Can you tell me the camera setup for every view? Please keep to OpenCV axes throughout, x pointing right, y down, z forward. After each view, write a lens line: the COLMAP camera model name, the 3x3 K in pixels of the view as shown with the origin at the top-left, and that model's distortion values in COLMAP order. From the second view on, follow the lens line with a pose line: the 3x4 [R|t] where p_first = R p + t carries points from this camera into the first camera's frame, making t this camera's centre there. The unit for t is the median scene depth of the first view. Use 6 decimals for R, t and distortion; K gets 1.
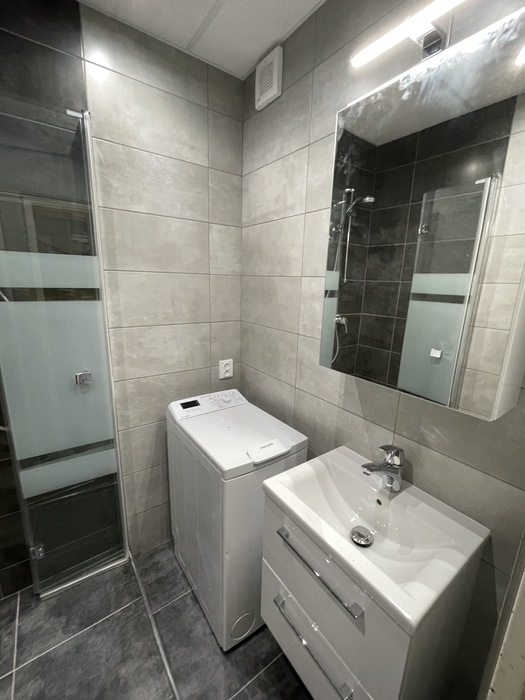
lens RADIAL K [[298.8, 0, 264.7], [0, 298.8, 348.7], [0, 0, 1]] dist [-0.003525, 0.000361]
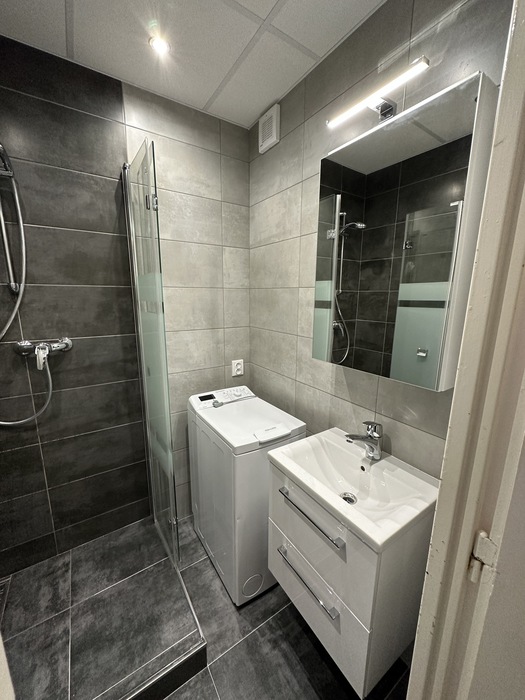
lens RADIAL K [[278.7, 0, 262.1], [0, 278.7, 350.3], [0, 0, 1]] dist [-0.005535, 0.001511]
pose [[0.998933, -0.014913, -0.043699, 0.019493], [0.013649, 0.999484, -0.029088, 0.040390], [0.044111, 0.028461, 0.998621, -0.118455]]
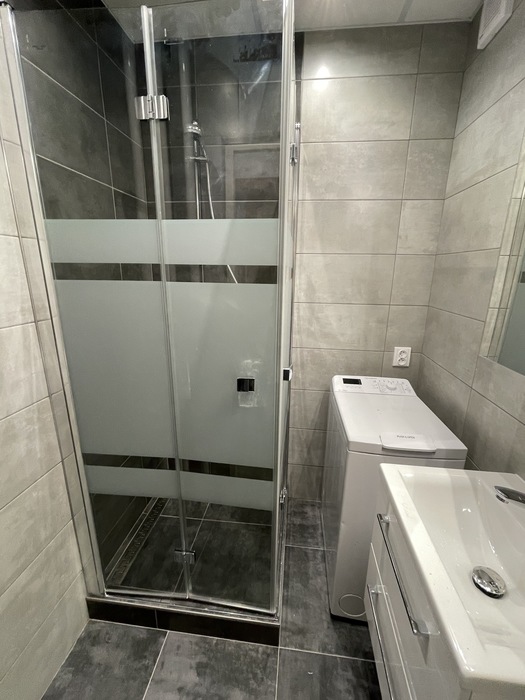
lens RADIAL K [[298.8, 0, 266.6], [0, 298.8, 349.7], [0, 0, 1]] dist [-0.003525, 0.000361]
pose [[0.736604, 0.154004, -0.658557, 0.213718], [-0.142623, 0.987203, 0.071332, 0.049333], [0.661115, 0.041382, 0.749142, 0.022535]]
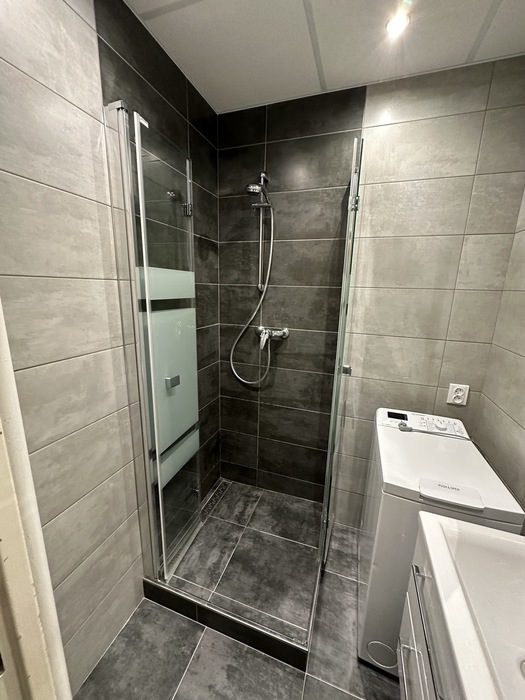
lens RADIAL K [[278.7, 0, 262.9], [0, 278.7, 350.5], [0, 0, 1]] dist [-0.005535, 0.001511]
pose [[0.568183, 0.164929, -0.806205, 0.235800], [-0.192247, 0.979203, 0.064831, -0.003513], [0.800131, 0.118154, 0.588074, 0.033275]]
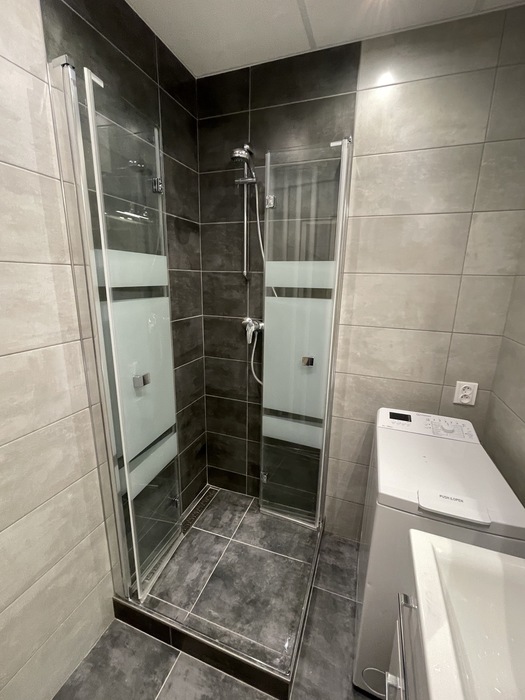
lens RADIAL K [[298.8, 0, 266.2], [0, 298.8, 349.2], [0, 0, 1]] dist [-0.003525, 0.000361]
pose [[0.561518, 0.174438, -0.808869, 0.243062], [-0.188121, 0.978841, 0.080500, -0.014221], [0.805797, 0.106963, 0.582452, 0.120514]]
